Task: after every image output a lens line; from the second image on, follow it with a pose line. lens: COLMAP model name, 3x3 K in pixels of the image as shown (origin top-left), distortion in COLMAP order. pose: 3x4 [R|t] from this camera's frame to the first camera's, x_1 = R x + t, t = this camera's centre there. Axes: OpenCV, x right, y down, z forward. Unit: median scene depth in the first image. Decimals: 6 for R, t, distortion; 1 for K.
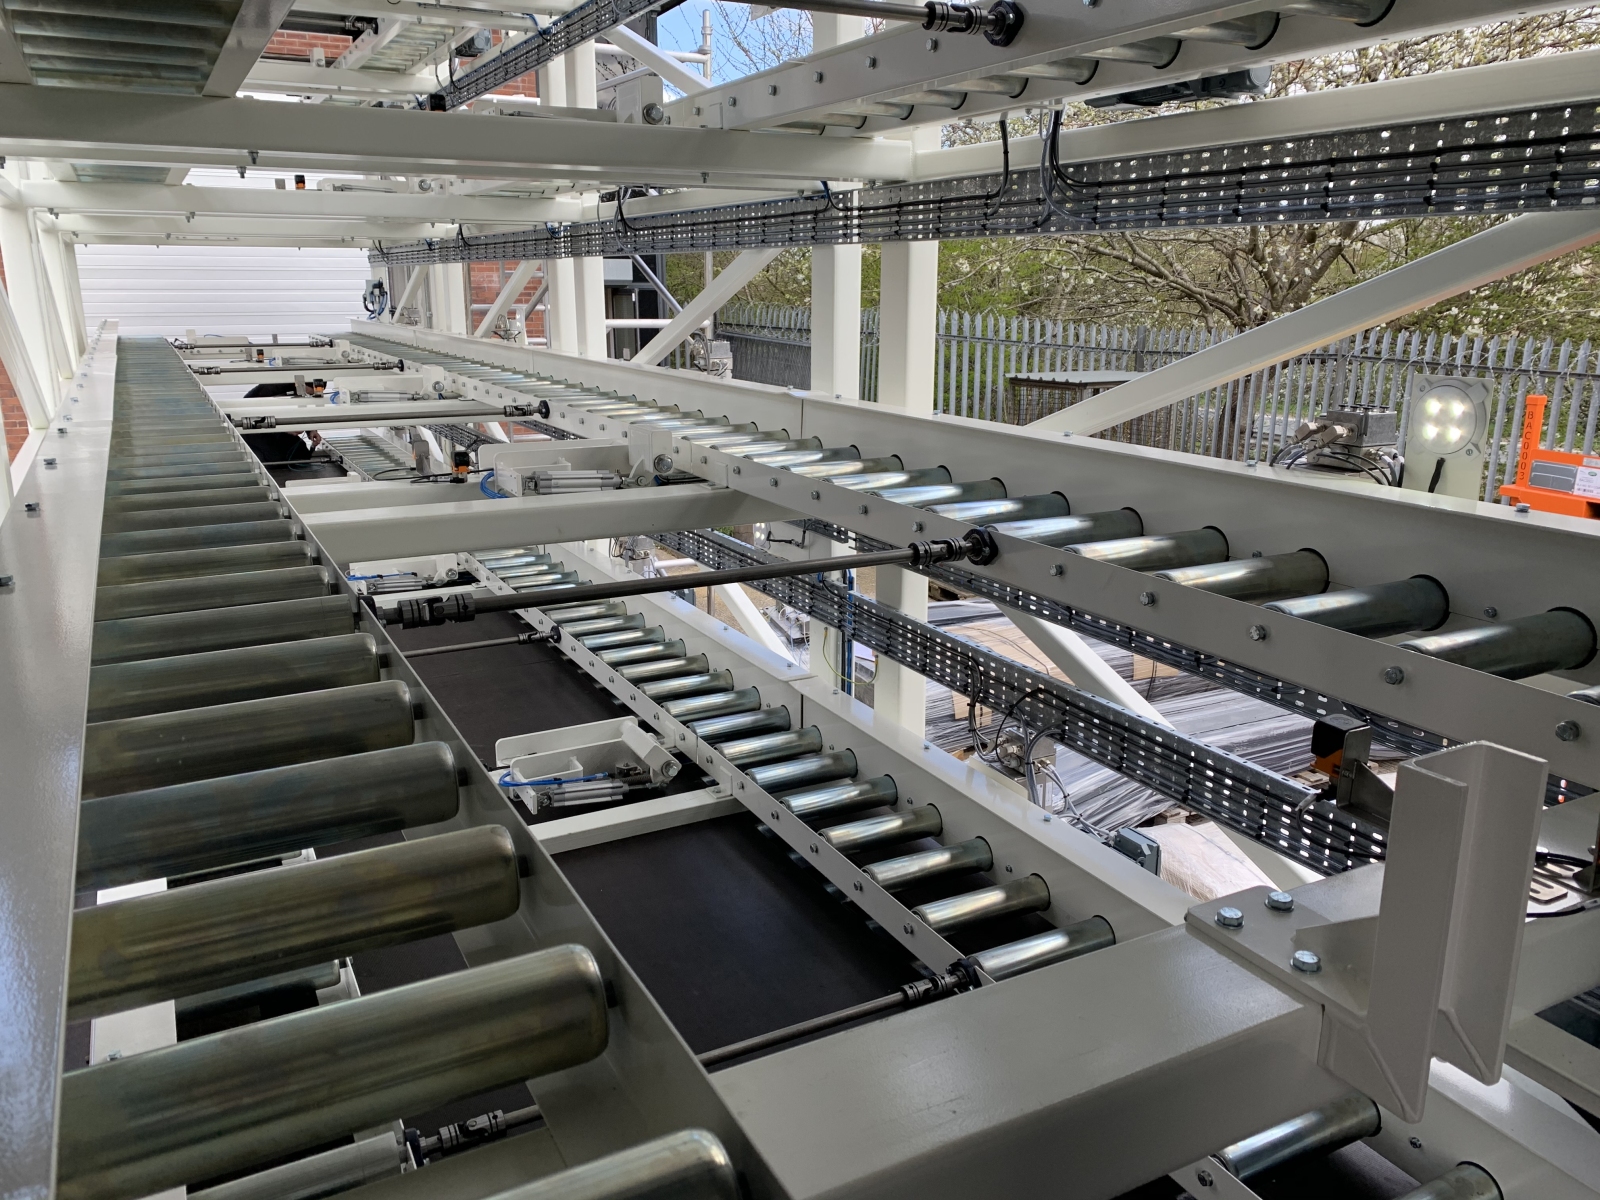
lens RADIAL K [[1227.9, 0, 797.8], [0, 1227.9, 604.5], [0, 0, 1]] dist [0.053822, -0.053011]
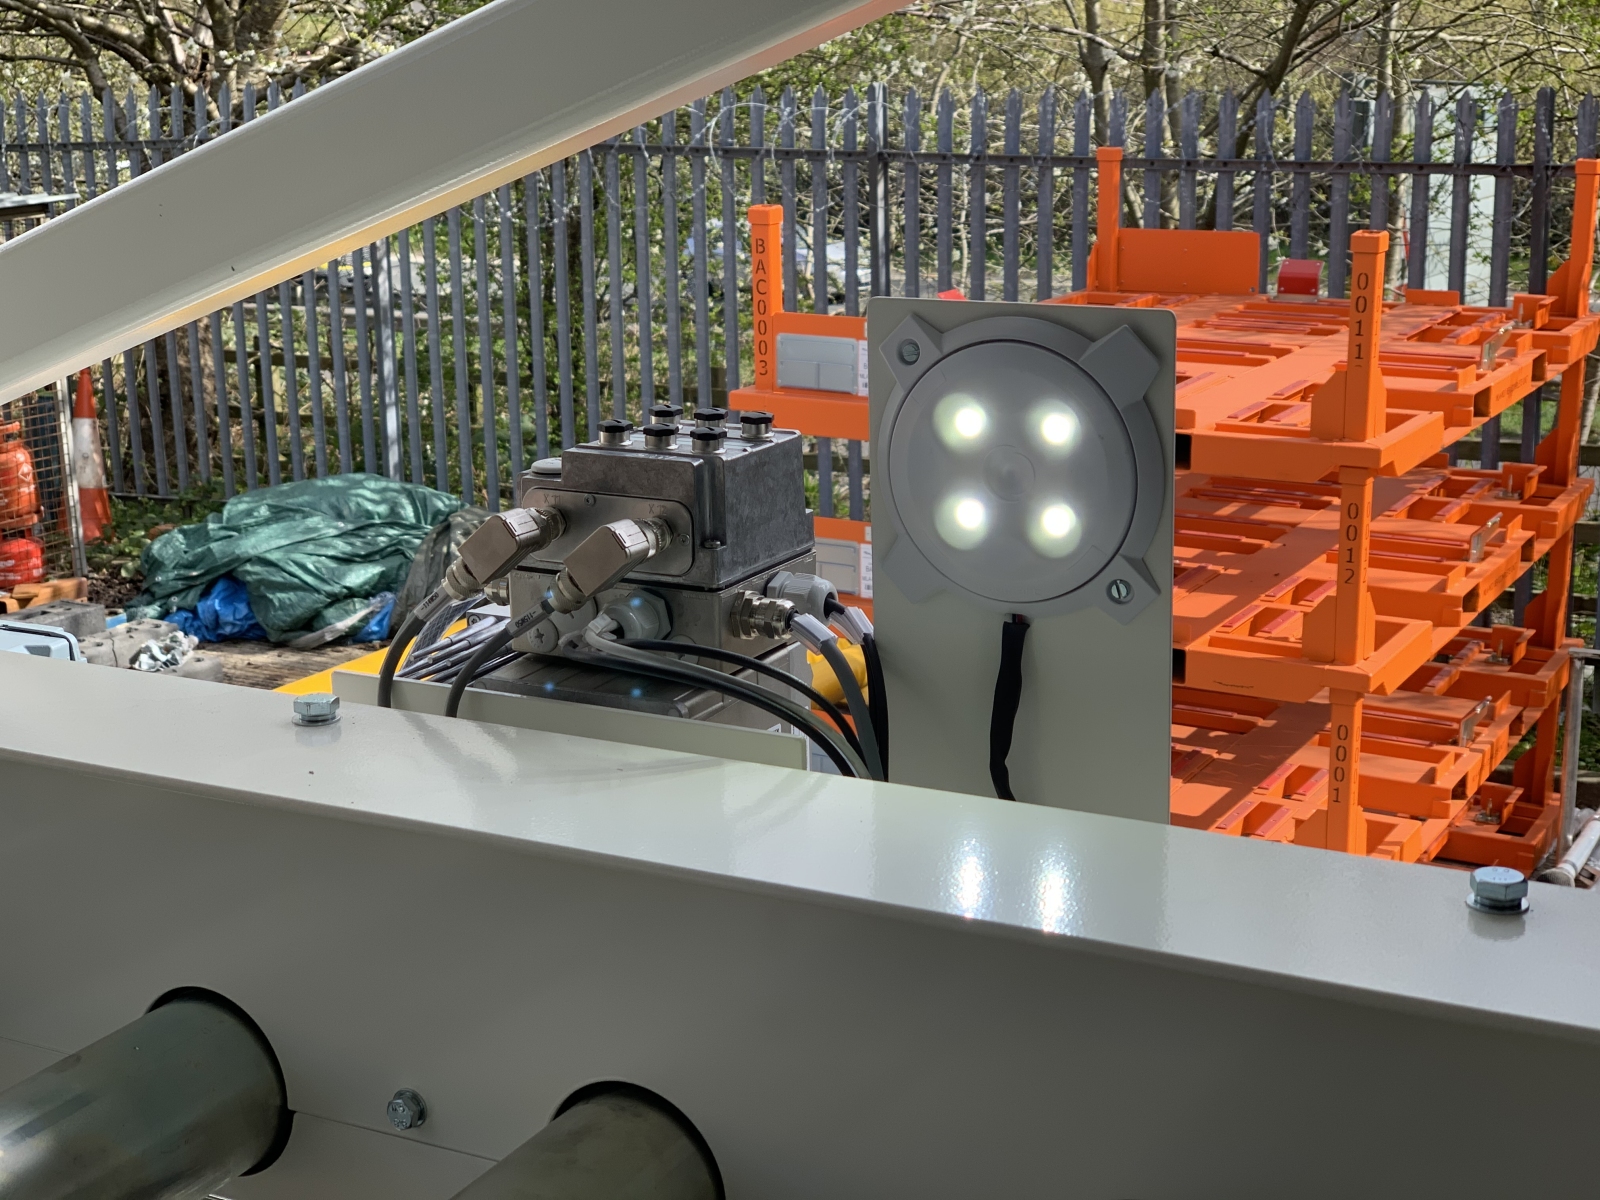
lens RADIAL K [[2465.2, 0, 800.0], [0, 2465.2, 600.0], [0, 0, 1]] dist [-0.007621, -0.027620]
pose [[0.832759, -0.153647, 0.531888, 0.087494], [0.161418, 0.986361, 0.032203, -0.059431], [-0.529581, 0.059039, 0.846202, 0.244969]]
